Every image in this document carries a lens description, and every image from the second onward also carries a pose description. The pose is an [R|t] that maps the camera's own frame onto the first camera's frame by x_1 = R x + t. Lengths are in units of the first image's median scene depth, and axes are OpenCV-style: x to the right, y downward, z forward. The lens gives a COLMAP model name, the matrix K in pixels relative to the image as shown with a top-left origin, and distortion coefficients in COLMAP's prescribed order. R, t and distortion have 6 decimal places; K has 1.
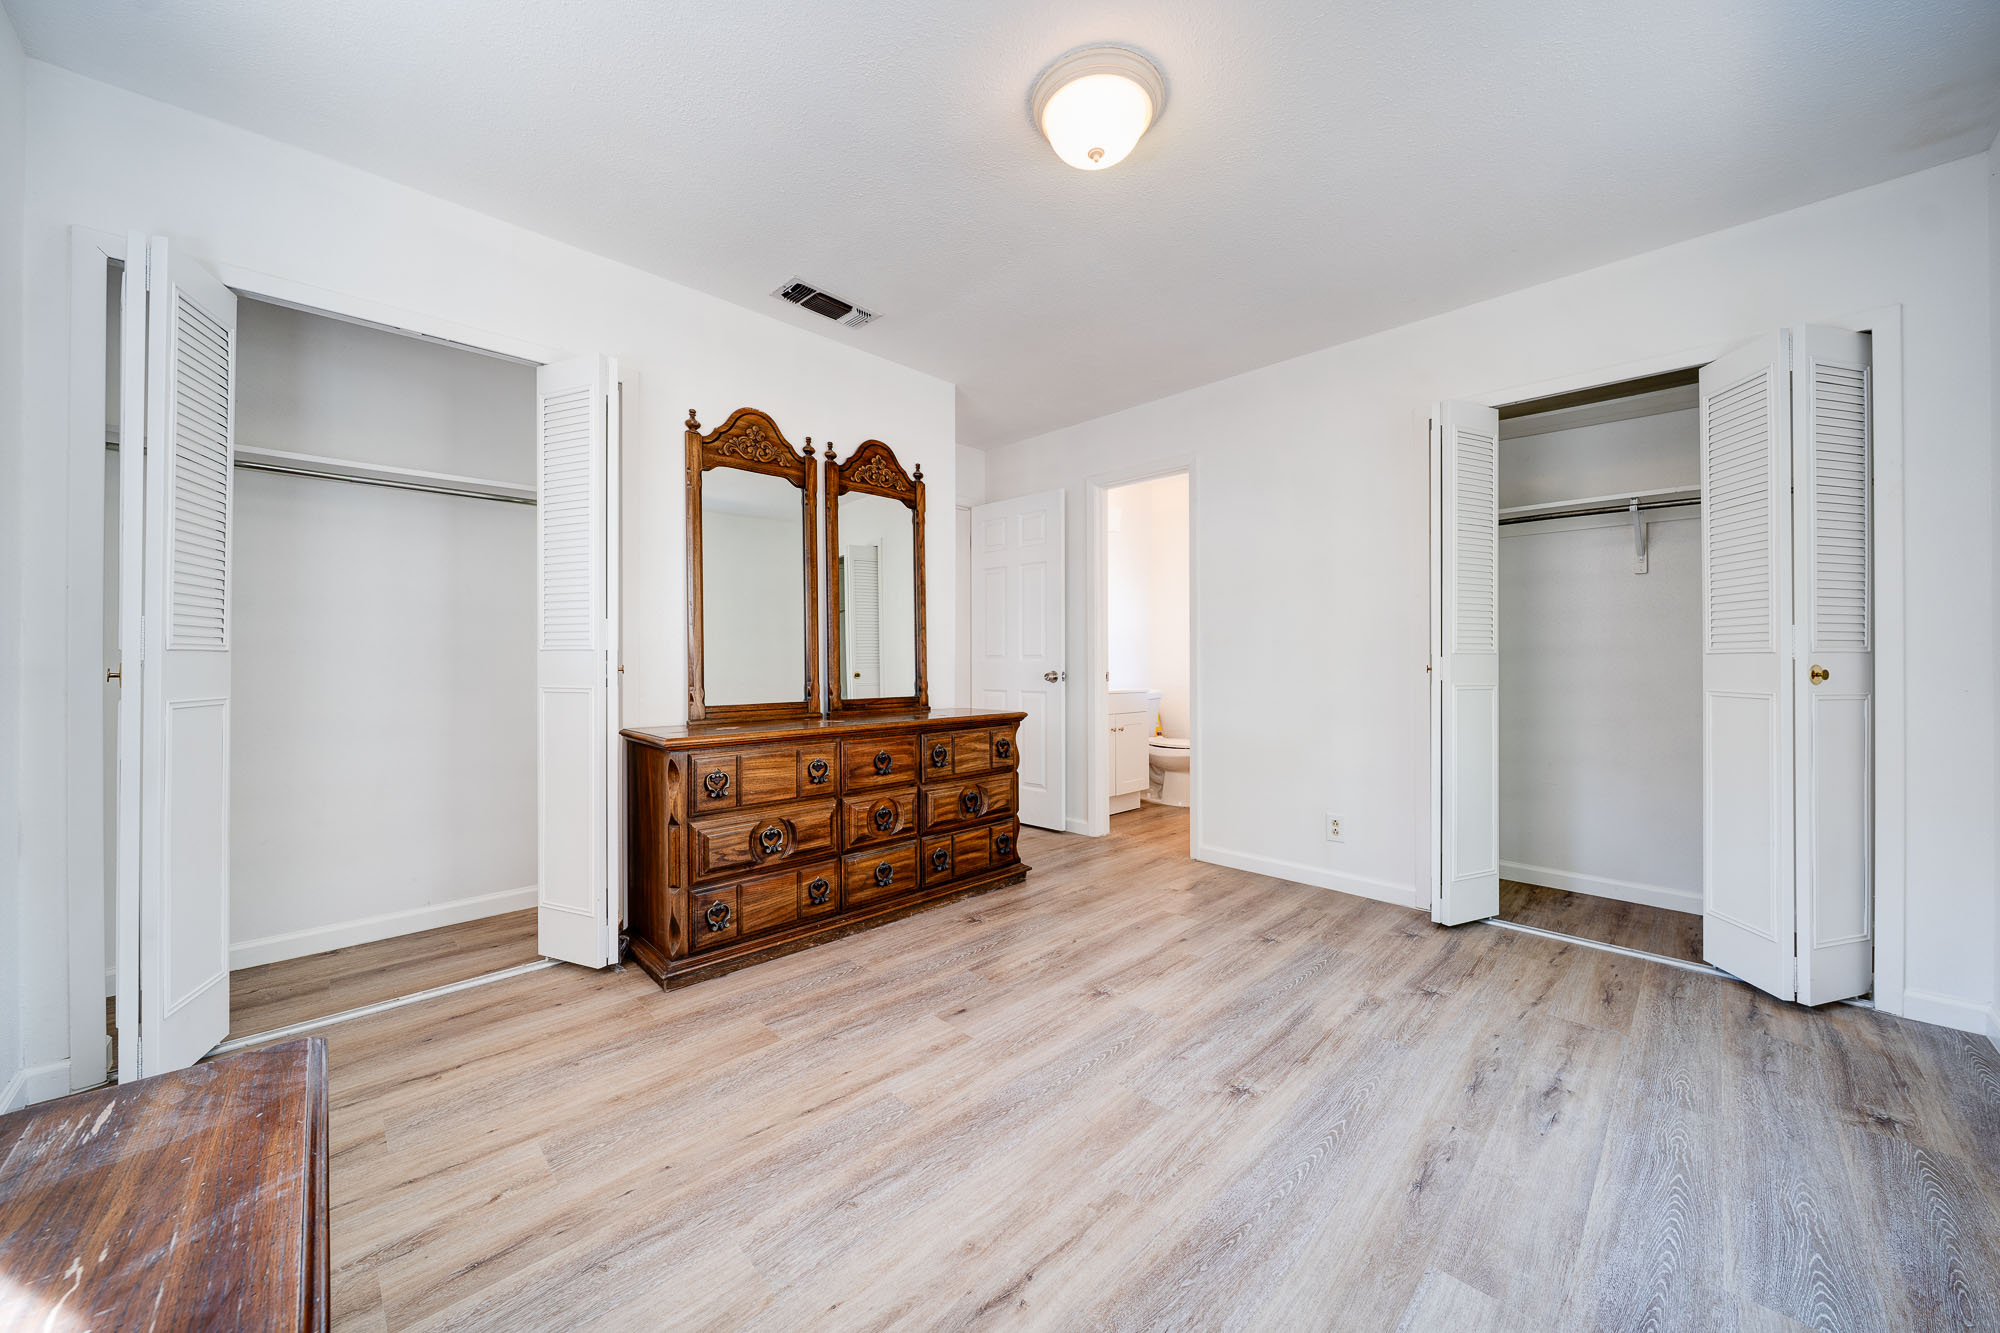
lens RADIAL K [[712.7, 0, 999.8], [0, 712.7, 664.9], [0, 0, 1]] dist [-0.004121, -0.001149]
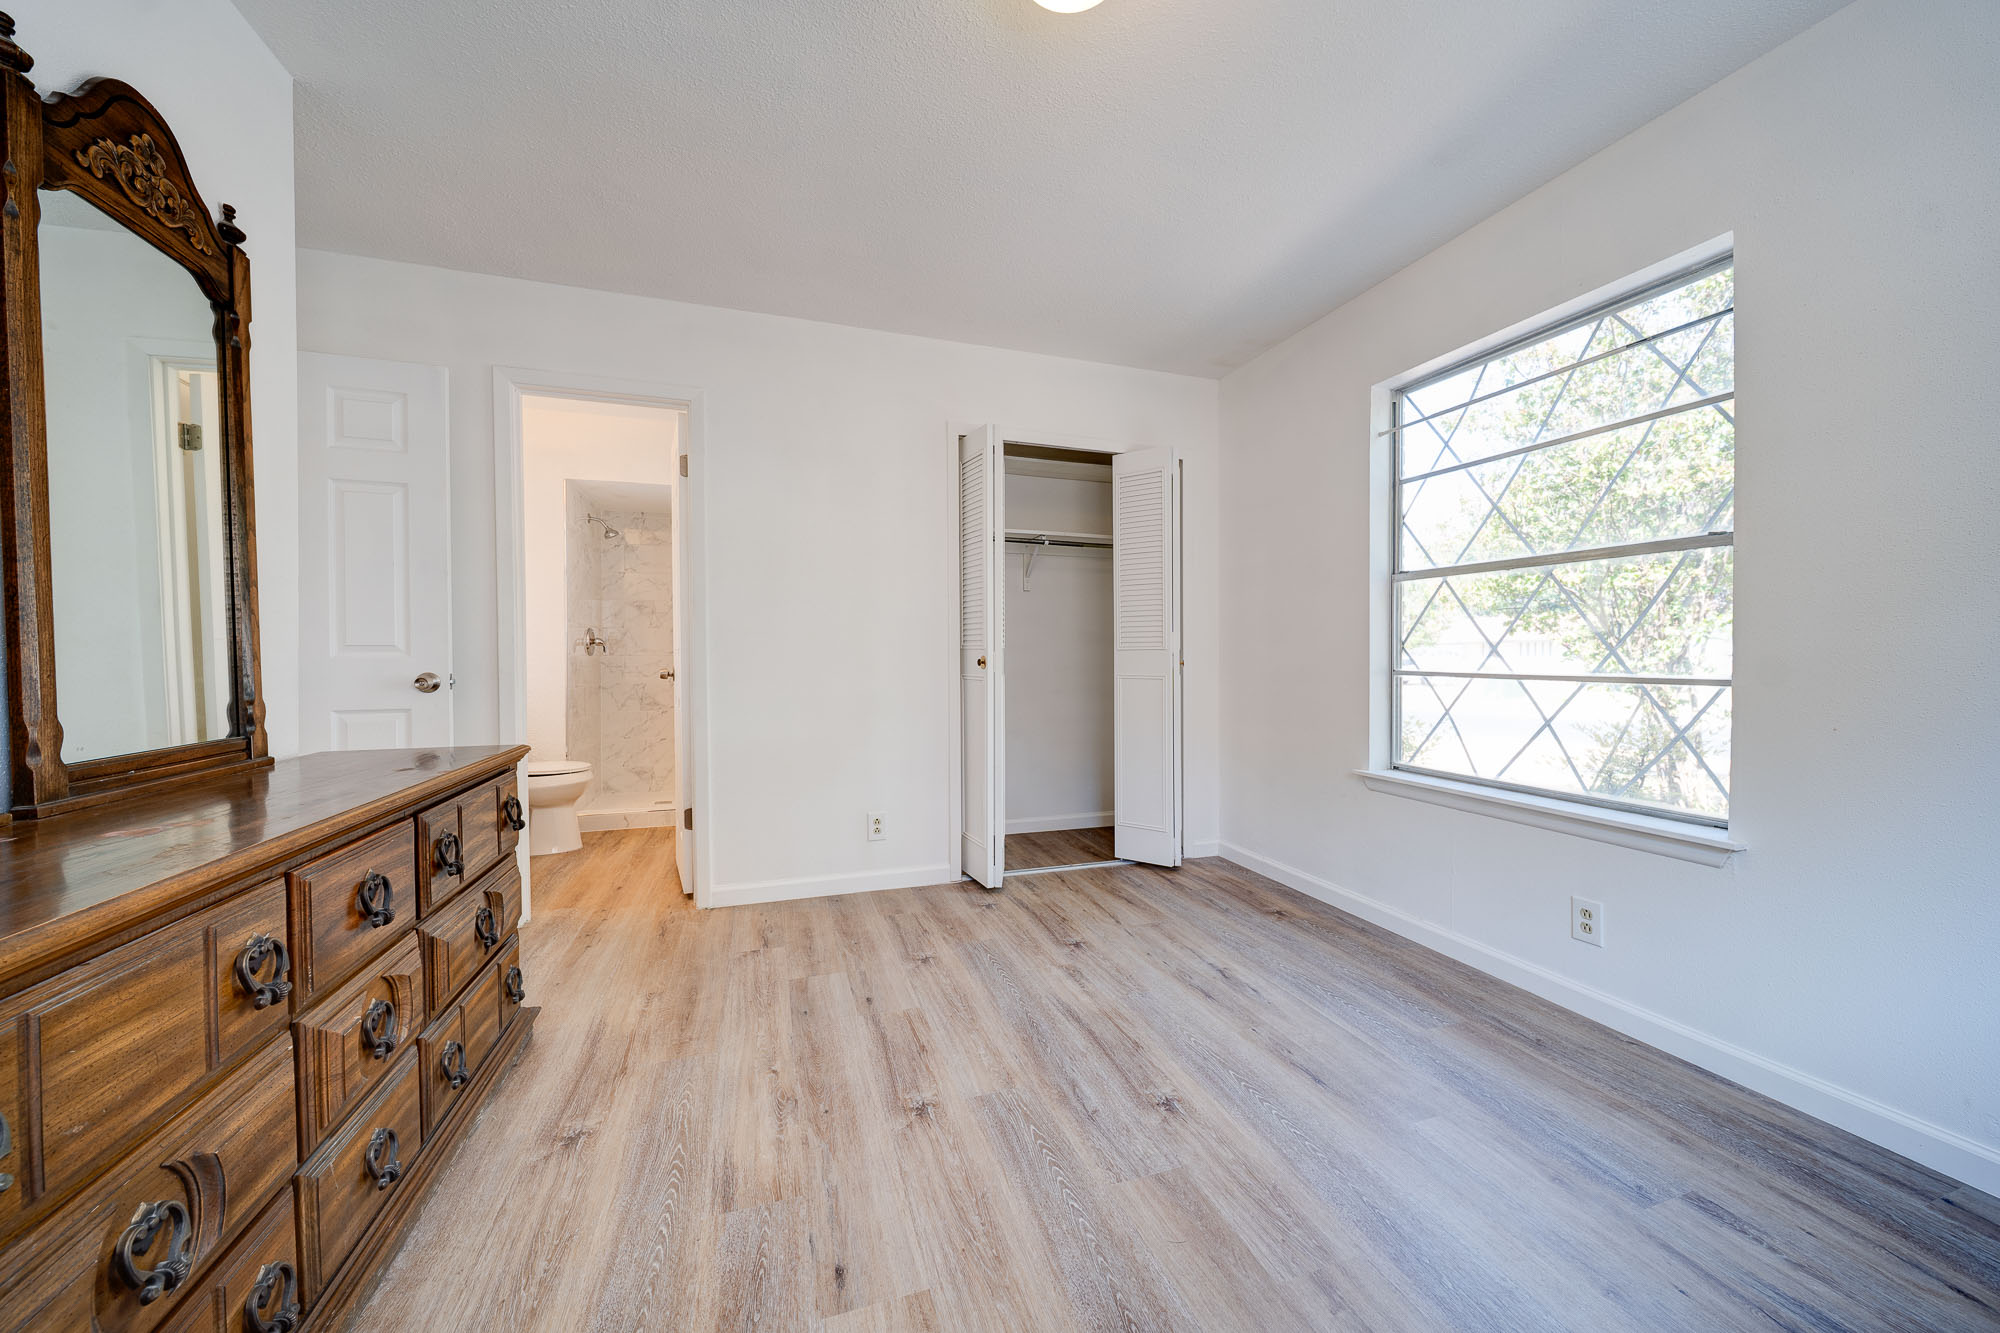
lens RADIAL K [[712.7, 0, 996.6], [0, 712.7, 665.6], [0, 0, 1]] dist [-0.004121, -0.001149]
pose [[0.434783, -0.013983, 0.900427, -0.421241], [0.005256, 0.999902, 0.012990, -0.004804], [-0.900520, -0.000915, 0.434813, 0.536753]]
